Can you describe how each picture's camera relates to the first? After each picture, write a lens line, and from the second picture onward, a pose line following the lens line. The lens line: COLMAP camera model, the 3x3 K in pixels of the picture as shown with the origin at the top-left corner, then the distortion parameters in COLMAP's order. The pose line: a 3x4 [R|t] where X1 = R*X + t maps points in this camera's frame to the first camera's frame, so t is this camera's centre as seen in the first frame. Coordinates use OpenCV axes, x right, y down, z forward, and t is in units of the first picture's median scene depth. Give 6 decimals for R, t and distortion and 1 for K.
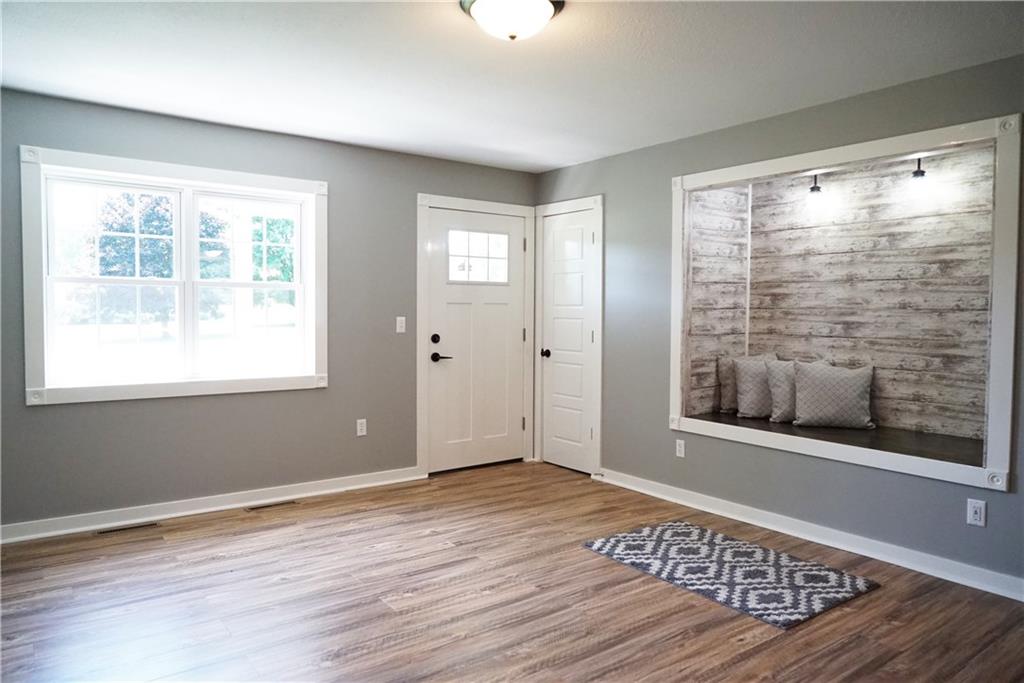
lens RADIAL K [[685.7, 0, 494.1], [0, 685.7, 341.3], [0, 0, 1]] dist [-0.030709, 0.006826]
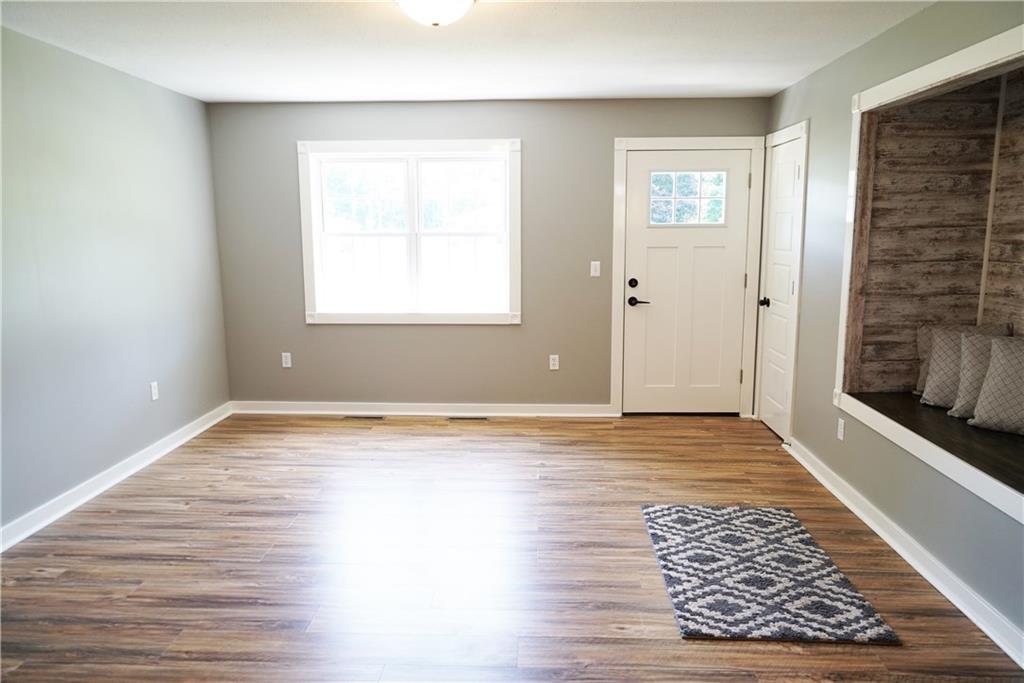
lens RADIAL K [[685.7, 0, 494.1], [0, 685.7, 341.3], [0, 0, 1]] dist [-0.030709, 0.006826]
pose [[0.770635, 0.090414, -0.630831, 0.521648], [-0.014929, 0.992174, 0.123966, -0.052998], [0.637102, -0.086115, 0.765954, 0.118066]]
